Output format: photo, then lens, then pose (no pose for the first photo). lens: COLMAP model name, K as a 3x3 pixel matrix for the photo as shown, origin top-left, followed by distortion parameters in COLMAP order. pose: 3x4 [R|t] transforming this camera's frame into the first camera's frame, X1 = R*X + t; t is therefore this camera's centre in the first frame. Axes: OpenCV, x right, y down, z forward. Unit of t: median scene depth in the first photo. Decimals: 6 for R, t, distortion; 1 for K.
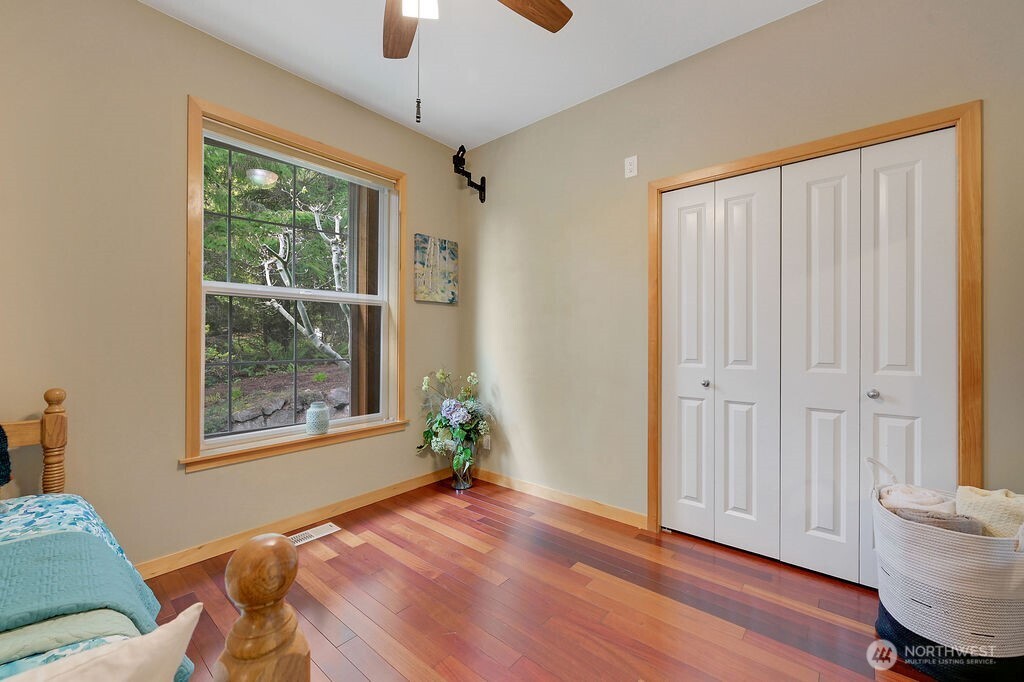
lens RADIAL K [[415.0, 0, 504.9], [0, 415.0, 340.7], [0, 0, 1]] dist [0.002497, 0.000135]
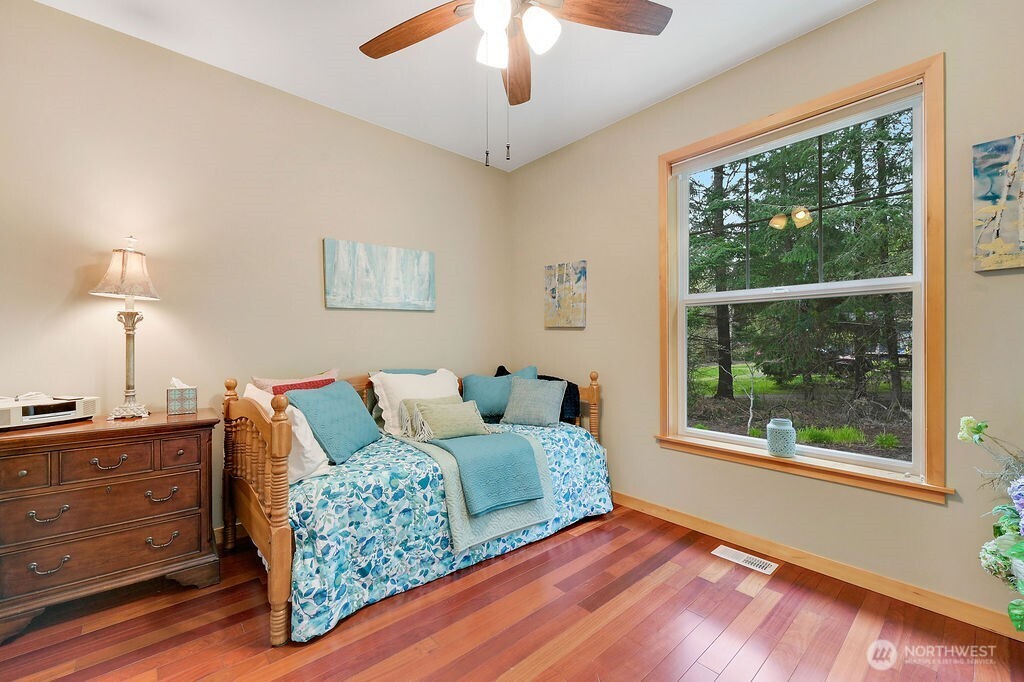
lens RADIAL K [[415.0, 0, 512.0], [0, 415.0, 343.5], [0, 0, 1]] dist [0.002497, 0.000135]
pose [[-0.131086, -0.001241, -0.991370, 0.428082], [-0.005963, 0.999982, -0.000464, -0.001293], [0.991353, 0.005851, -0.131091, 0.524065]]
